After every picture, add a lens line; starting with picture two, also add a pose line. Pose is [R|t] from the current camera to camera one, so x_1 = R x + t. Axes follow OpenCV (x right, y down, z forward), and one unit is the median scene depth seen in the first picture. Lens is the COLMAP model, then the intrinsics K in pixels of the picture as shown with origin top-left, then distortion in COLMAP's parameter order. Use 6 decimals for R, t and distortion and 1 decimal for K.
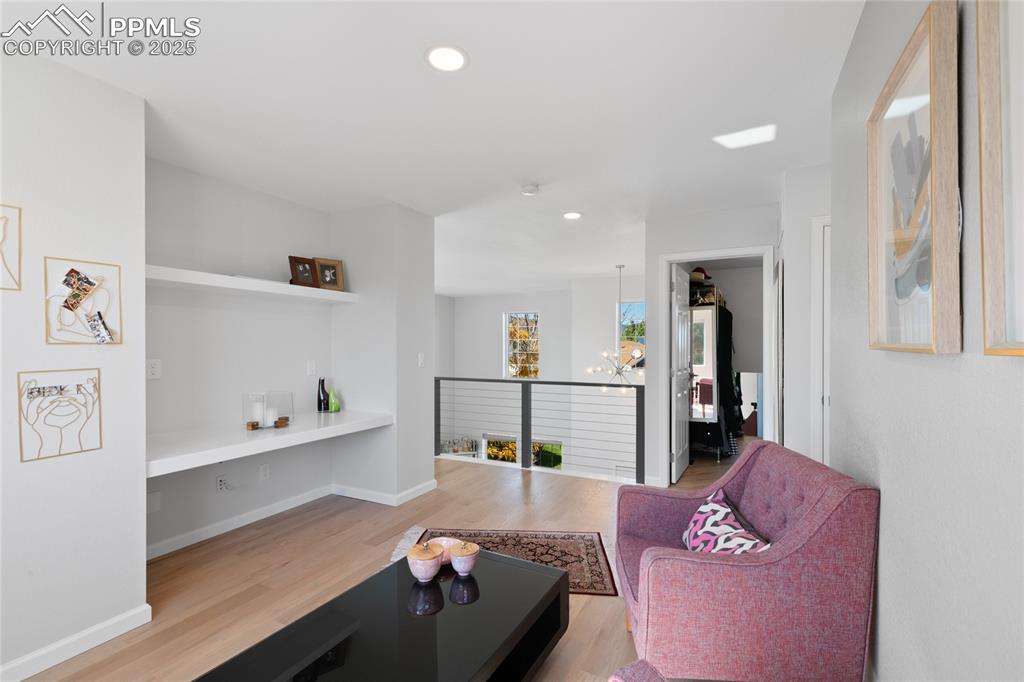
lens RADIAL K [[443.8, 0, 518.8], [0, 443.8, 348.1], [0, 0, 1]] dist [0.003898, 0.000200]
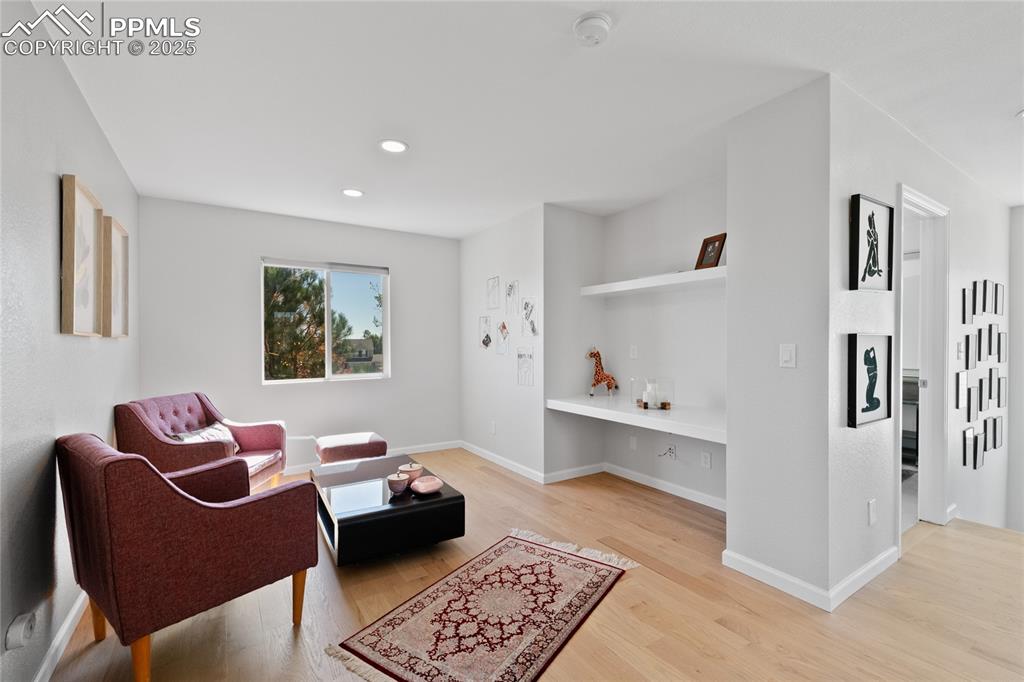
lens RADIAL K [[443.8, 0, 522.9], [0, 443.8, 341.5], [0, 0, 1]] dist [0.003898, 0.000200]
pose [[-0.493375, 0.001576, -0.869815, 0.588131], [0.000104, 0.999998, 0.001752, 0.010626], [0.869817, 0.000774, -0.493375, 1.313295]]
